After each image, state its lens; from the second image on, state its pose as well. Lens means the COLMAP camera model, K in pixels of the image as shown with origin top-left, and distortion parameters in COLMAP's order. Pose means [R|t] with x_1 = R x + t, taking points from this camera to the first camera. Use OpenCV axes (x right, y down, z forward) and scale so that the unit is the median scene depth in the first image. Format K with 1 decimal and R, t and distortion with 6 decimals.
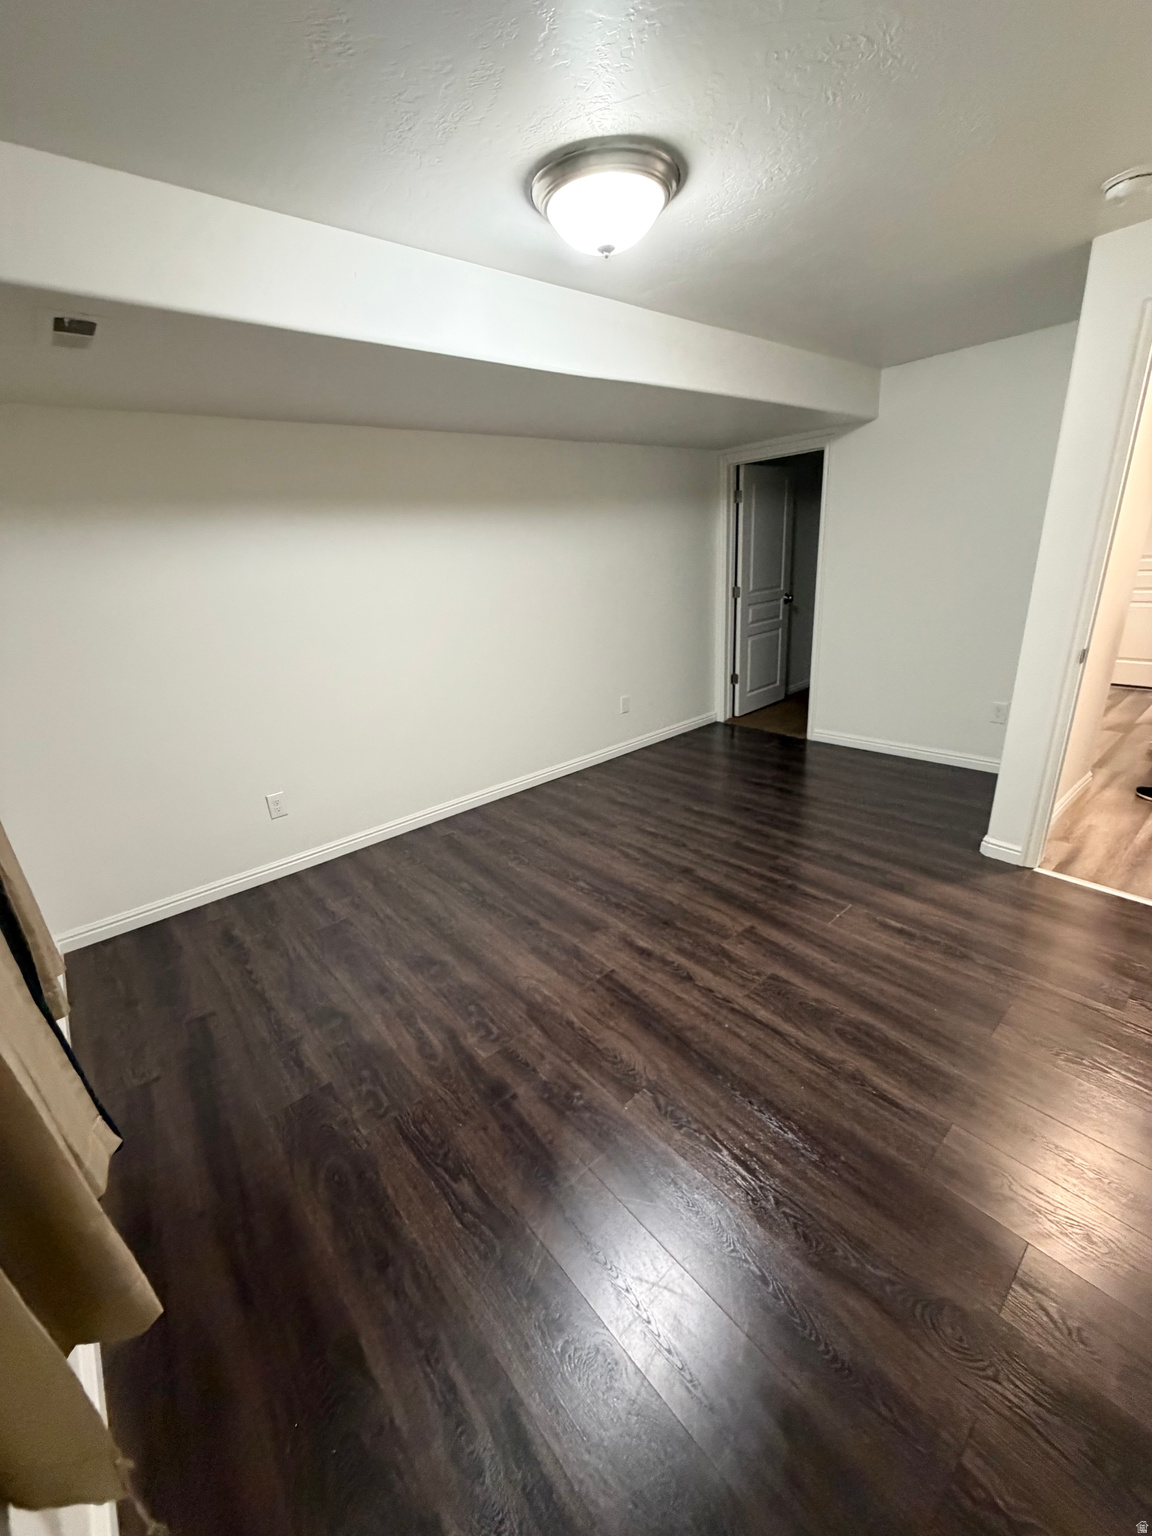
lens RADIAL K [[608.4, 0, 573.2], [0, 608.4, 767.2], [0, 0, 1]] dist [0.001440, 0.000523]
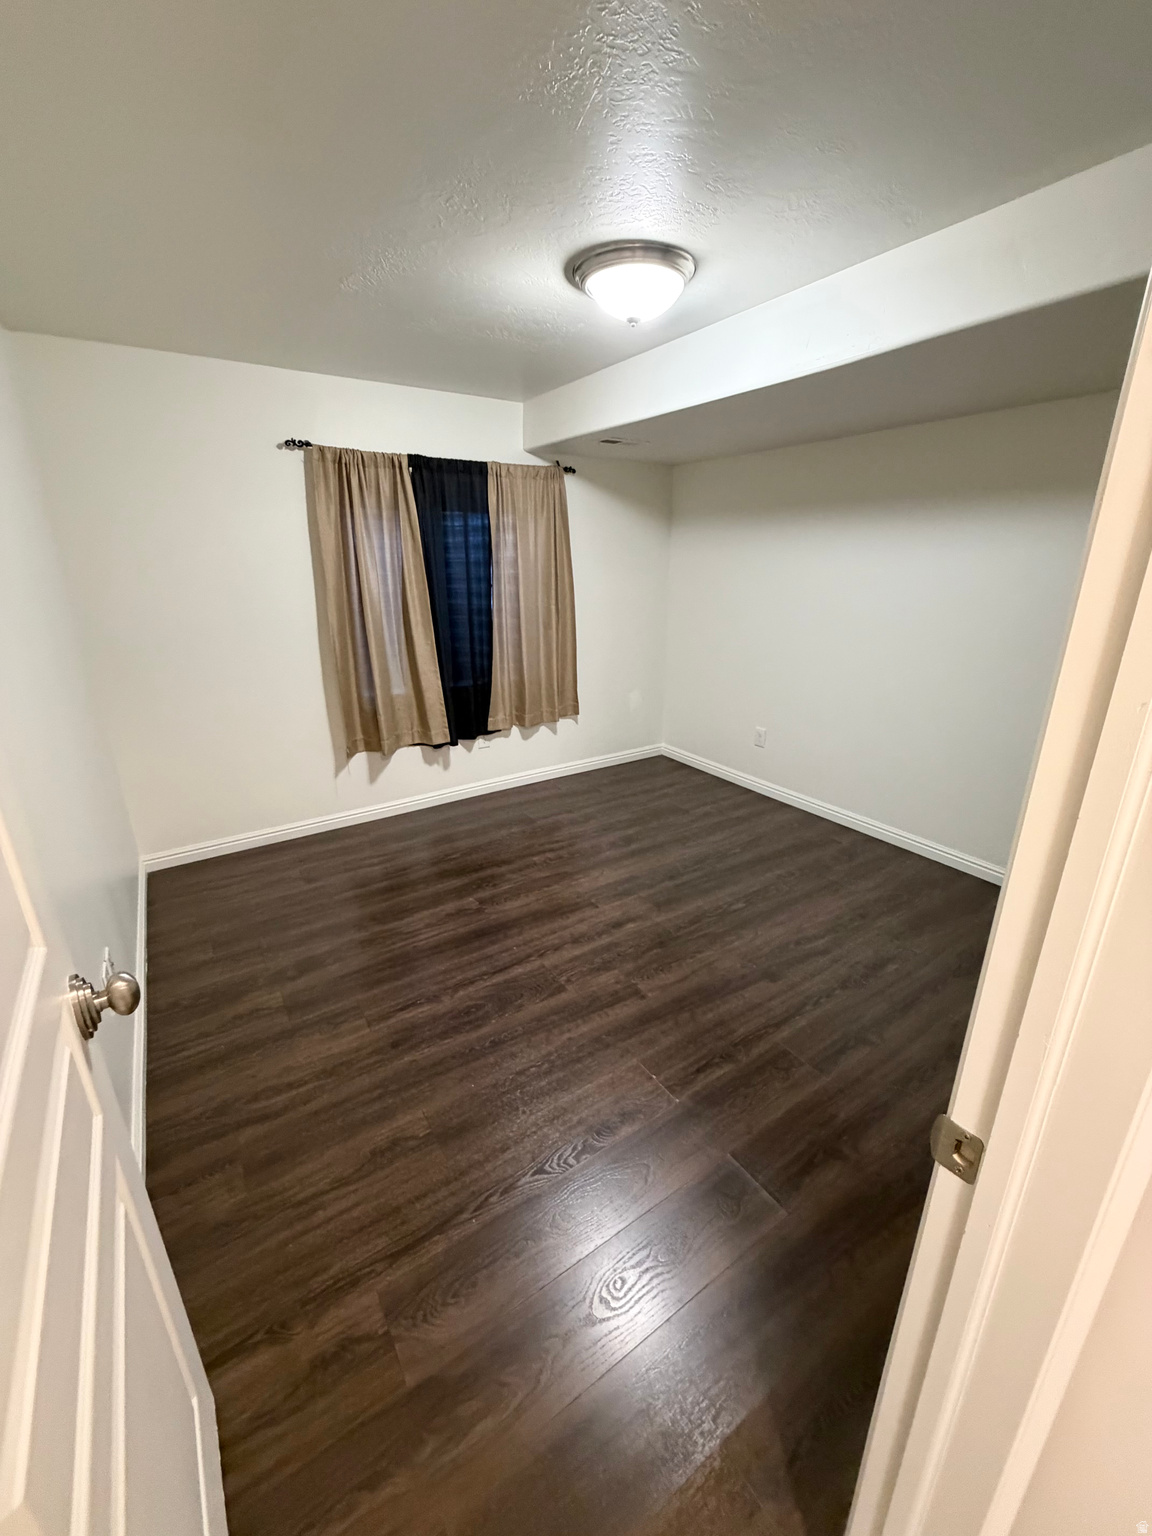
lens RADIAL K [[608.4, 0, 575.6], [0, 608.4, 765.8], [0, 0, 1]] dist [0.001440, 0.000523]
pose [[-0.123177, 0.383613, -0.915242, 0.951368], [-0.331057, 0.853550, 0.402310, -0.338698], [0.935537, 0.352553, 0.021860, 0.735302]]
